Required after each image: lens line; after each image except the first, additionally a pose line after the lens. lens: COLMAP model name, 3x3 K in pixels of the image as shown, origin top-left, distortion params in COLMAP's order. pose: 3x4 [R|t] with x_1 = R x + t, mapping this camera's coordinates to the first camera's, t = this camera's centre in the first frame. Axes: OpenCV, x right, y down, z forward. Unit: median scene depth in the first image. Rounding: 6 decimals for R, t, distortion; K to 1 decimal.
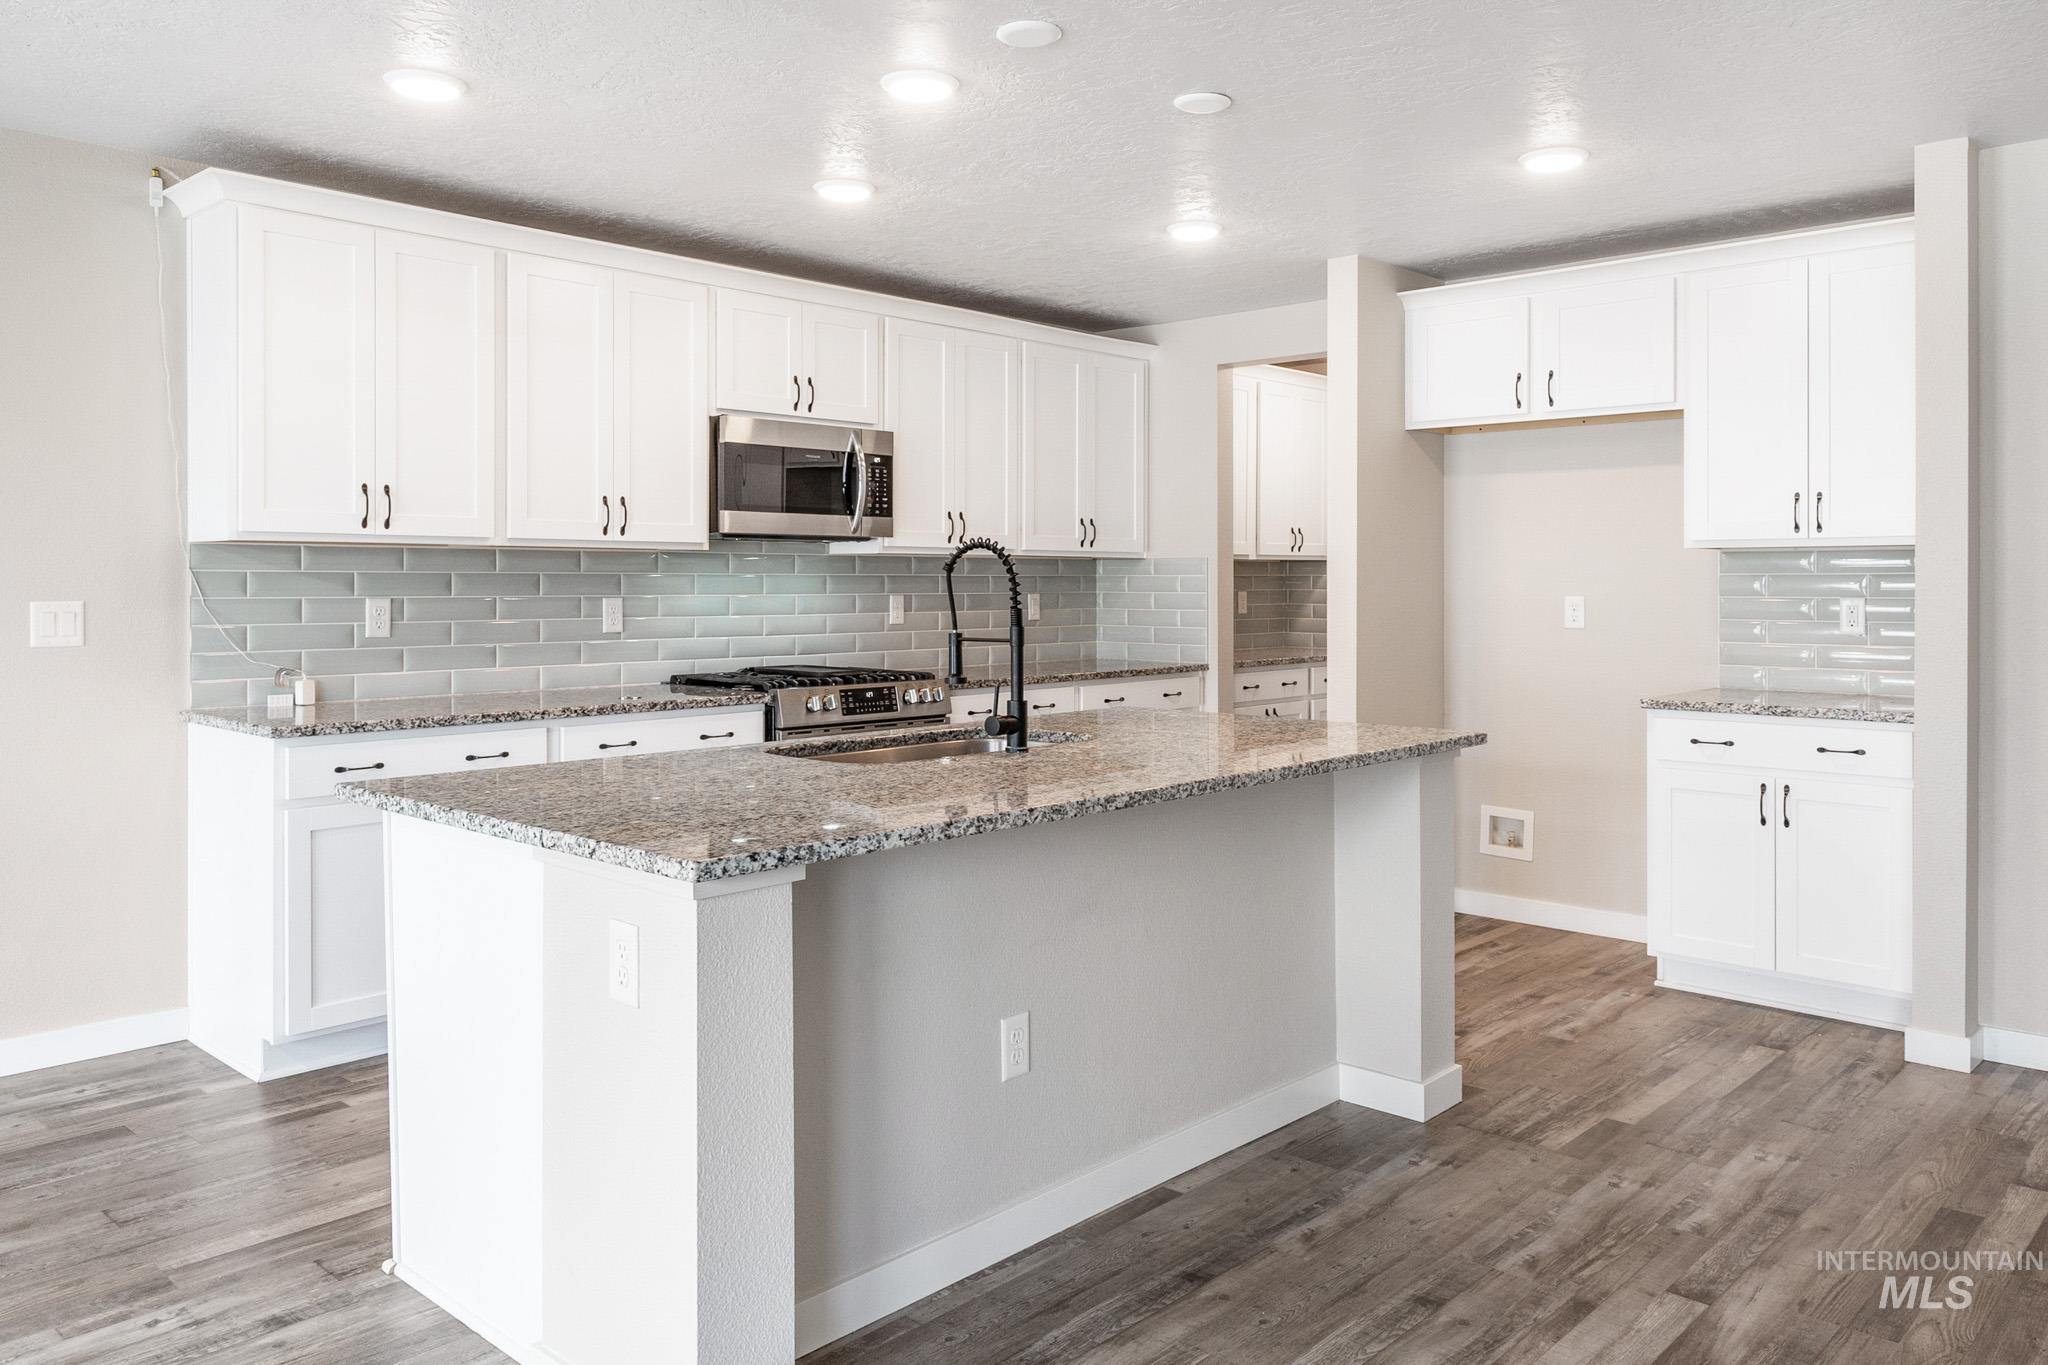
lens RADIAL K [[1475.9, 0, 1037.6], [0, 1475.9, 582.8], [0, 0, 1]] dist [0.009891, -0.012380]
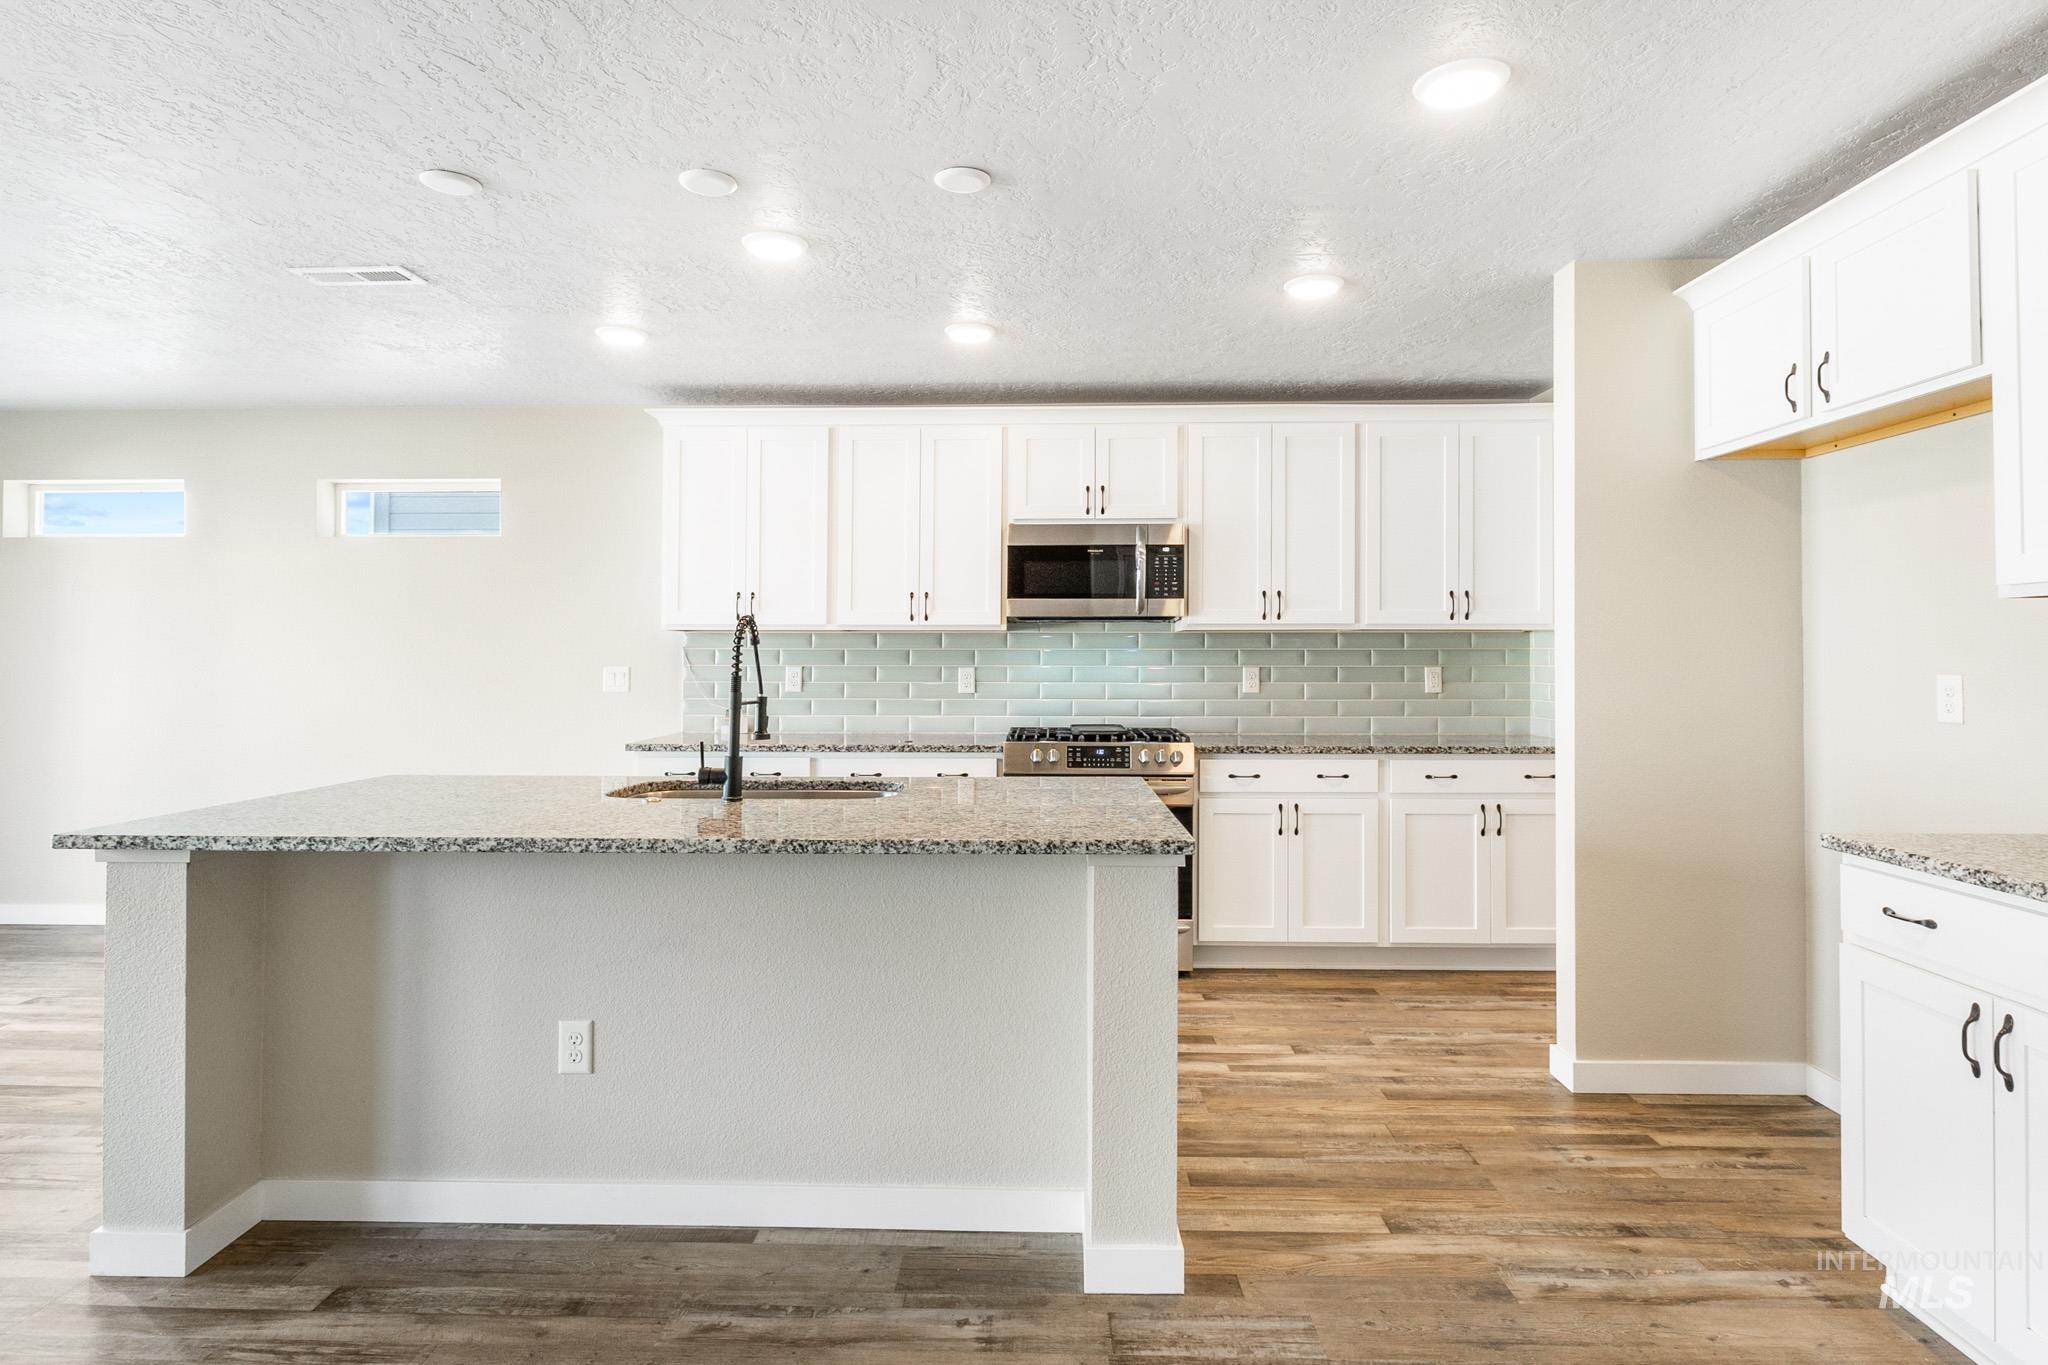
lens RADIAL K [[1087.8, 0, 1026.8], [0, 1087.8, 640.4], [0, 0, 1]] dist [0.010828, -0.004747]
pose [[0.664155, -0.012199, -0.747496, 0.550933], [-0.001222, 0.999848, -0.017403, 0.003292], [0.747594, 0.012472, 0.664039, 0.433108]]
